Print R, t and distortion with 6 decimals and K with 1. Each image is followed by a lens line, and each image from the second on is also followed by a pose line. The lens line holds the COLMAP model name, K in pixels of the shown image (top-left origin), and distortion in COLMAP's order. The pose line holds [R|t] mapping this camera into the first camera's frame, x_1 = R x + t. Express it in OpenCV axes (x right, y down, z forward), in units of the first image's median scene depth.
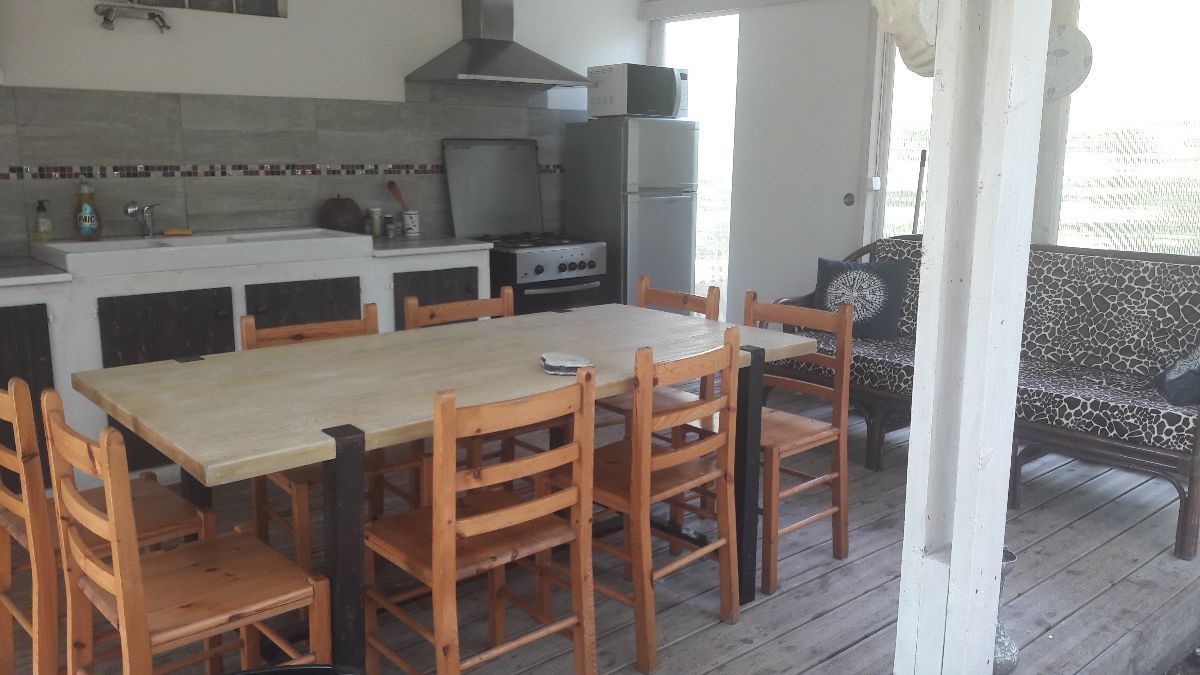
lens RADIAL K [[970.6, 0, 598.4], [0, 970.6, 337.8], [0, 0, 1]] dist [-0.003276, 0.004421]
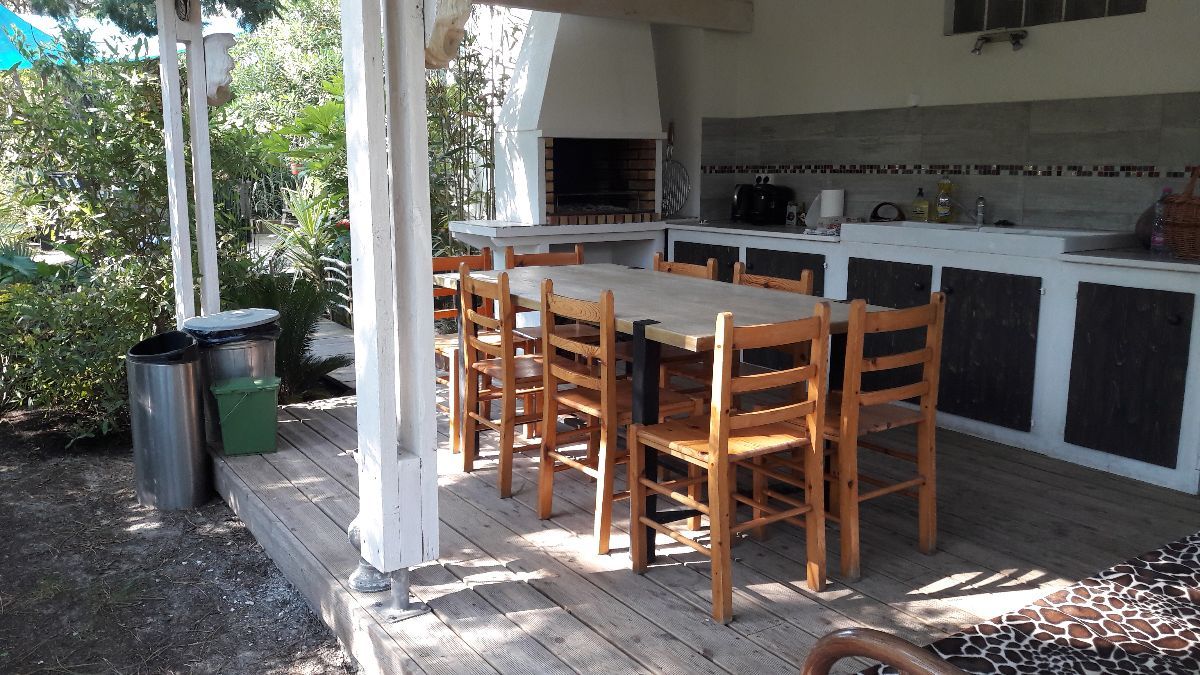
lens RADIAL K [[970.6, 0, 600.1], [0, 970.6, 337.7], [0, 0, 1]] dist [-0.003276, 0.004421]
pose [[-0.127527, 0.168211, -0.977467, 0.750282], [-0.197489, 0.961474, 0.191224, -0.101995], [0.971975, 0.217425, -0.089395, 0.655993]]
